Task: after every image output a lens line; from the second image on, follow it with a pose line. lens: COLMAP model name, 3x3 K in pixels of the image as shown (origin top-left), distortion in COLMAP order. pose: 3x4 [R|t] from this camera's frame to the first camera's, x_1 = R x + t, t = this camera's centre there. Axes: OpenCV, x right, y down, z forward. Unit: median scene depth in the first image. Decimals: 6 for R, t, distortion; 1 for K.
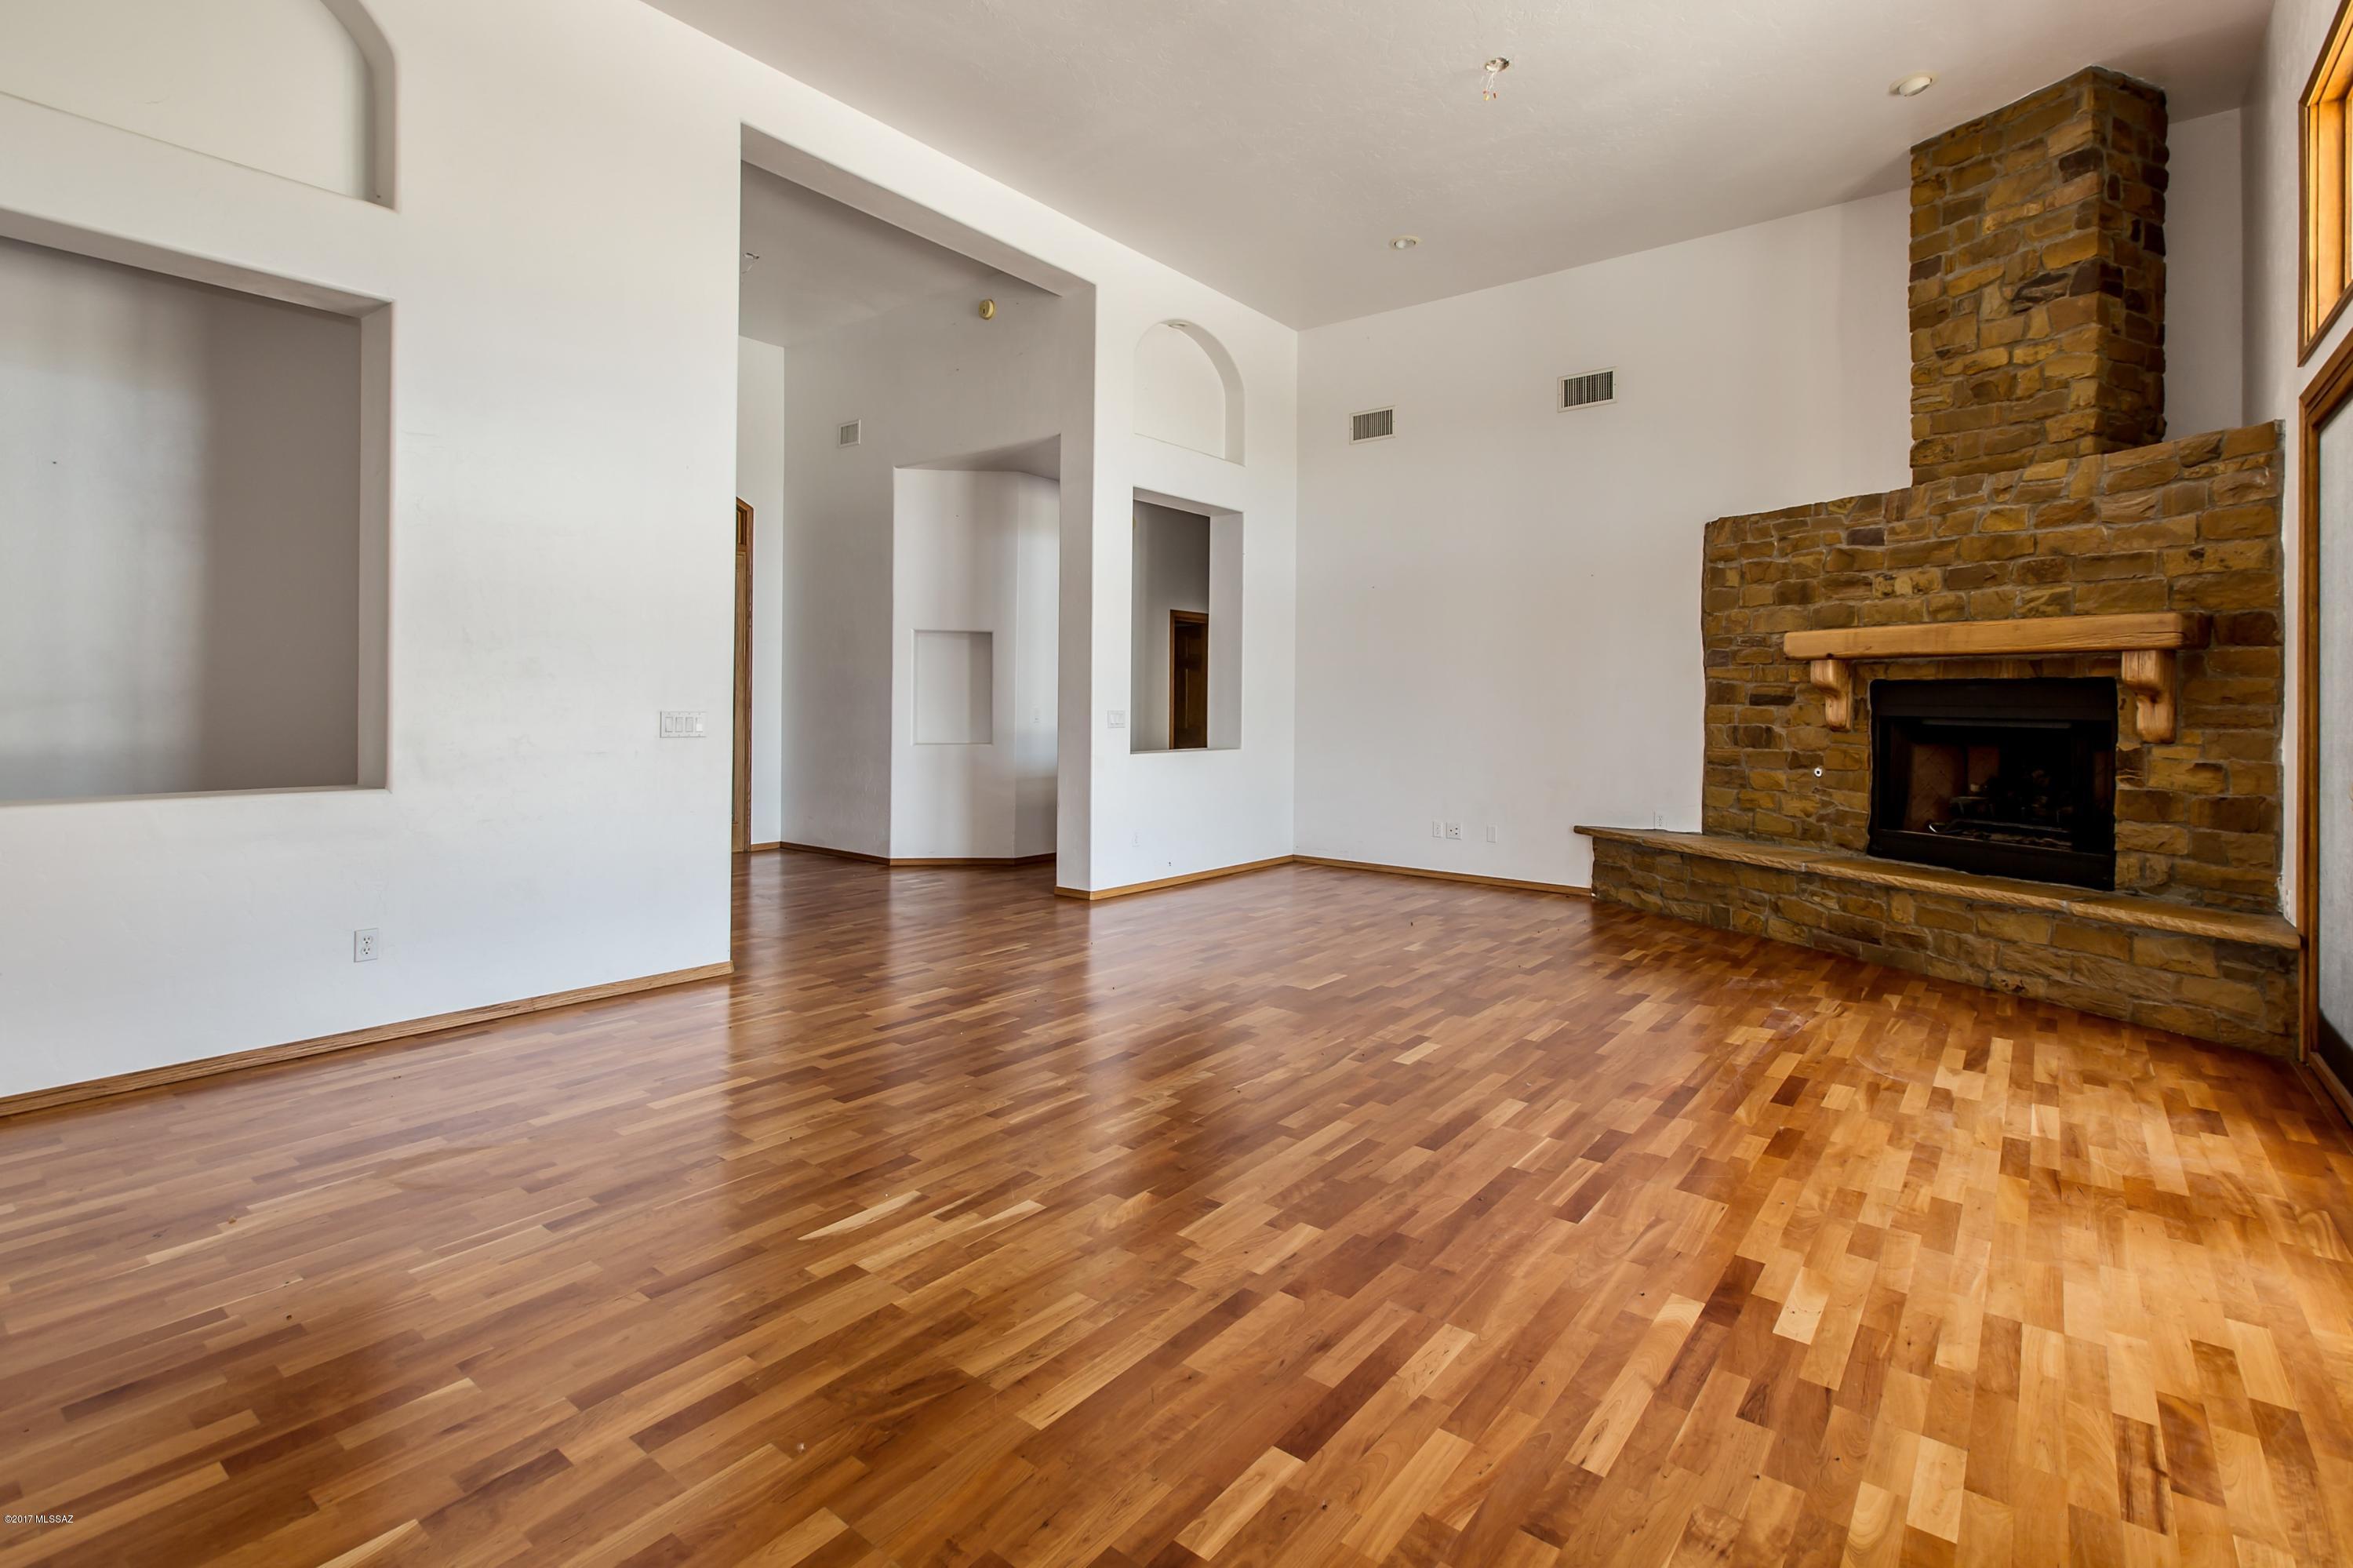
lens RADIAL K [[1118.4, 0, 1150.2], [0, 1118.4, 714.6], [0, 0, 1]] dist [0.005022, 0.000282]
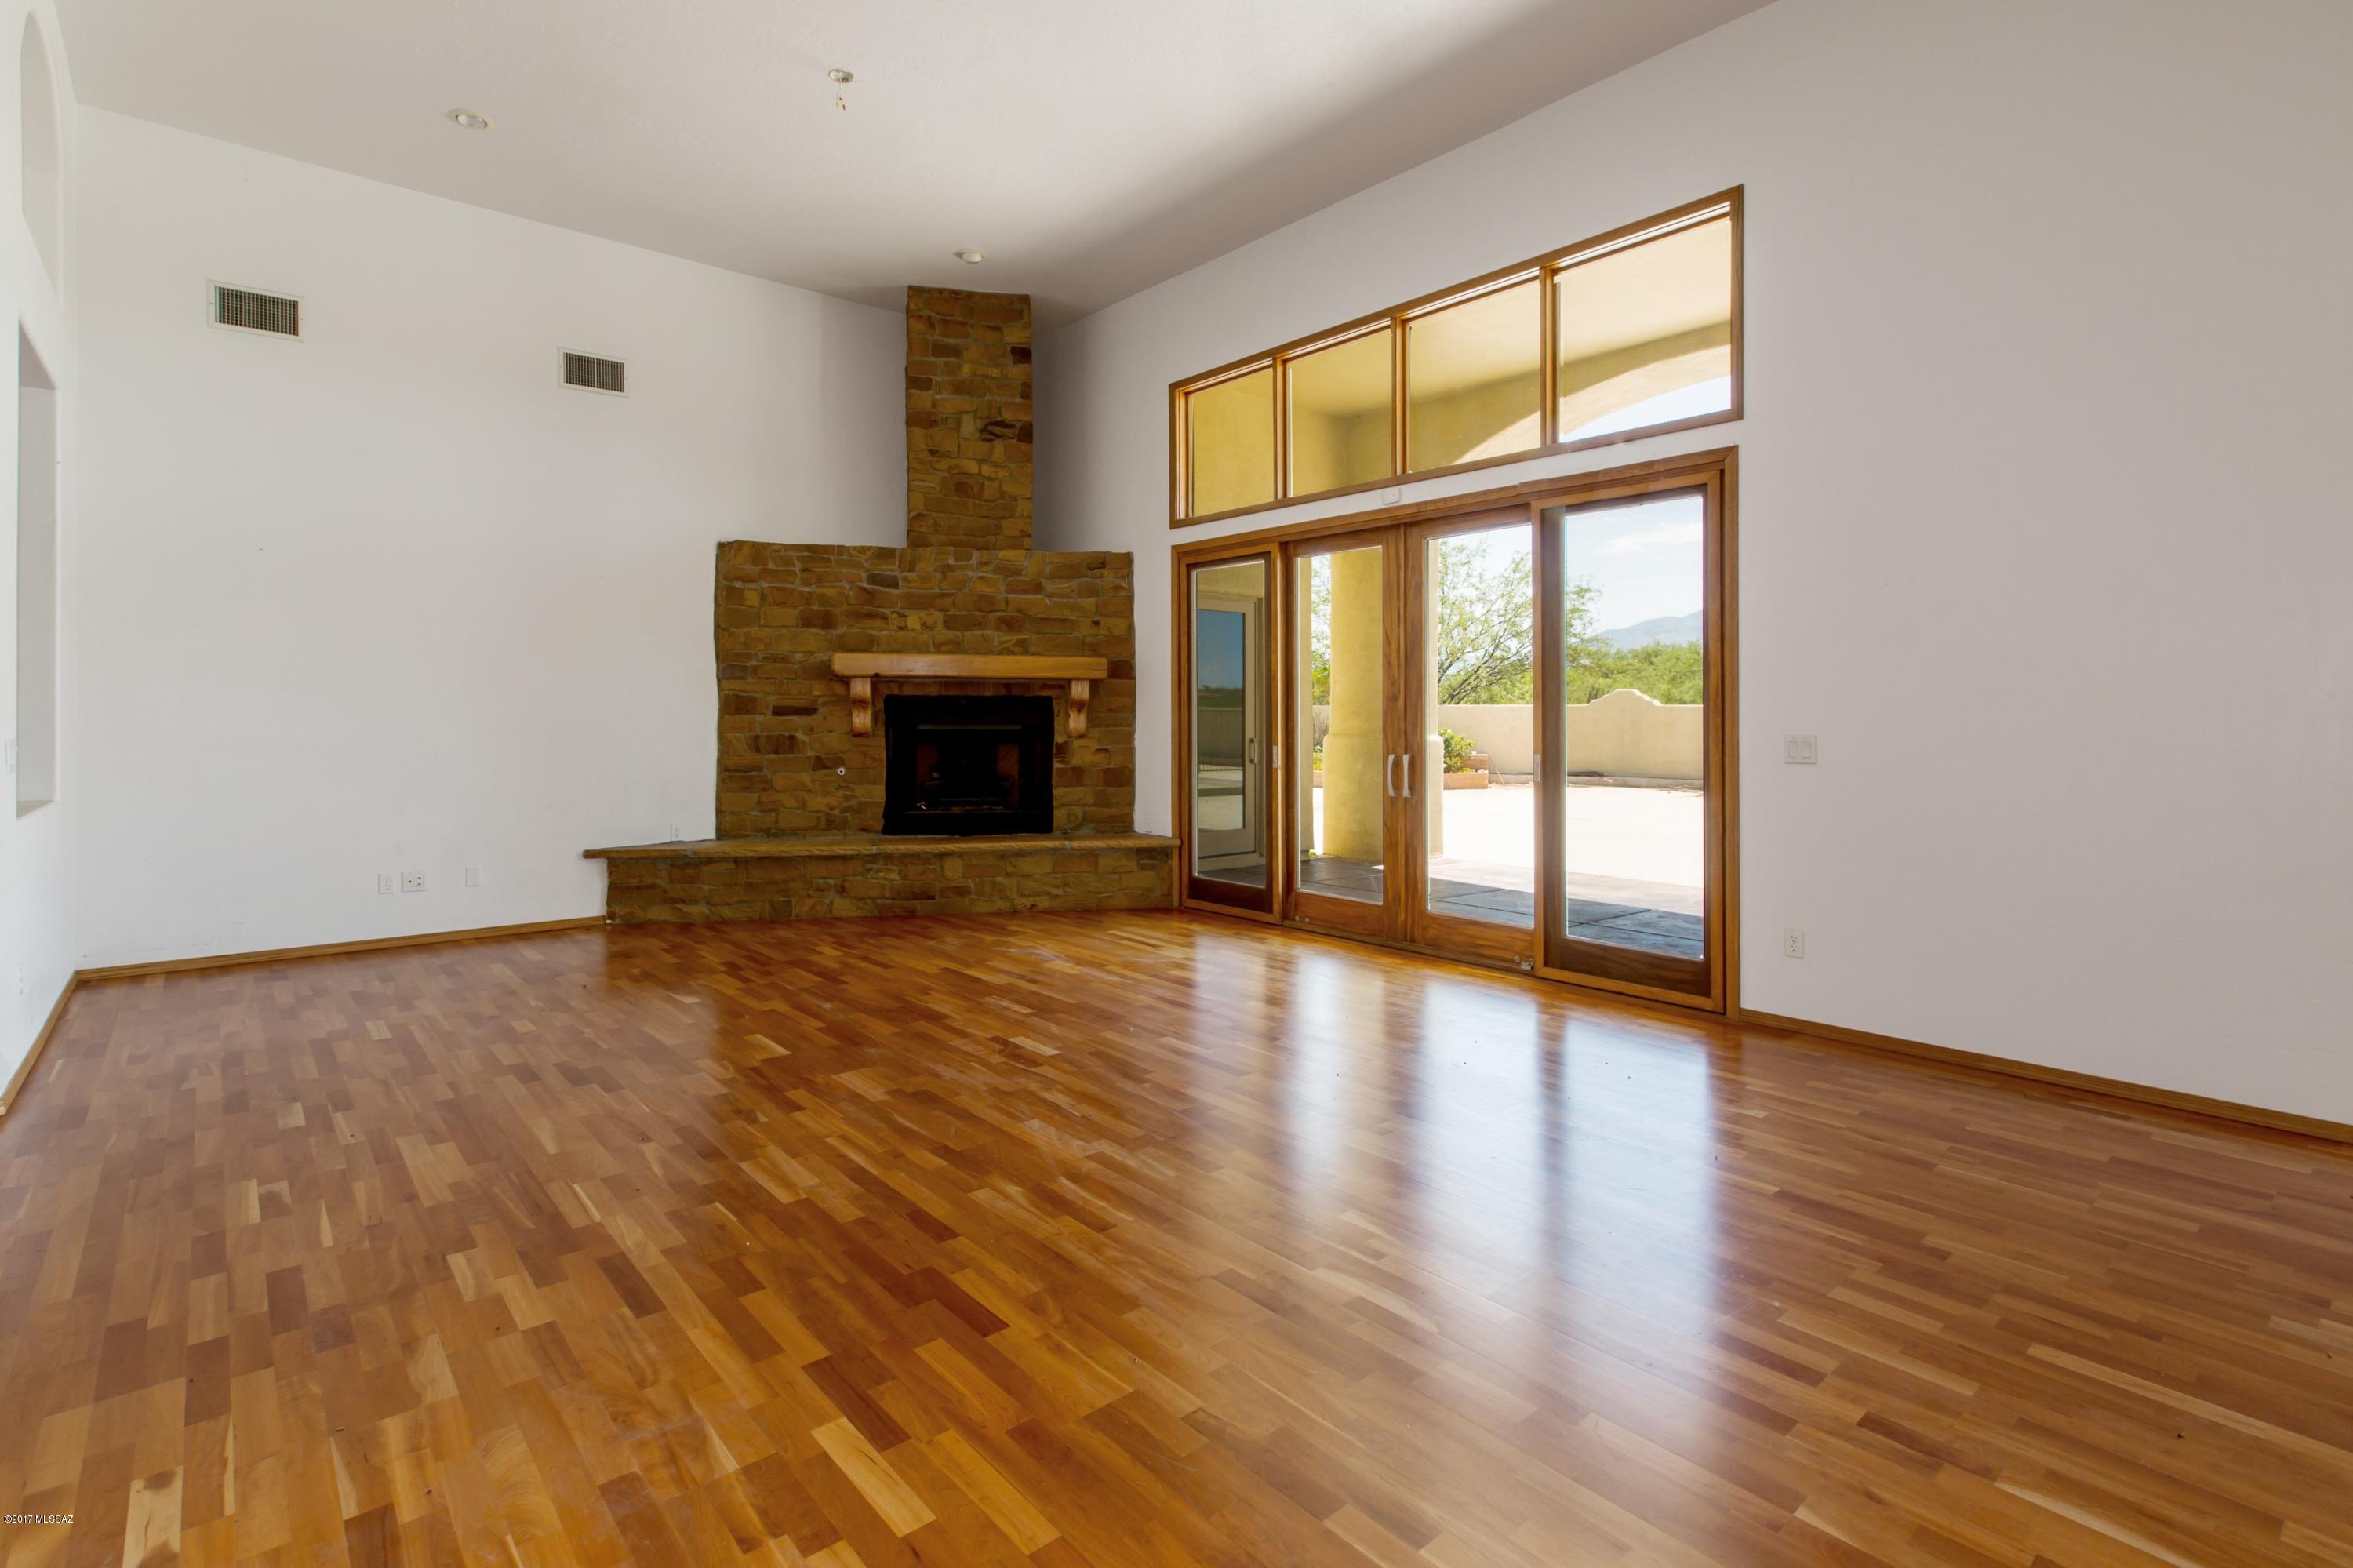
lens RADIAL K [[1118.4, 0, 1184.2], [0, 1118.4, 716.2], [0, 0, 1]] dist [0.005022, 0.000282]
pose [[0.177234, -0.009896, 0.984119, -0.567415], [0.013110, 0.999884, 0.007694, -0.013060], [-0.984081, 0.011538, 0.177343, 0.480939]]
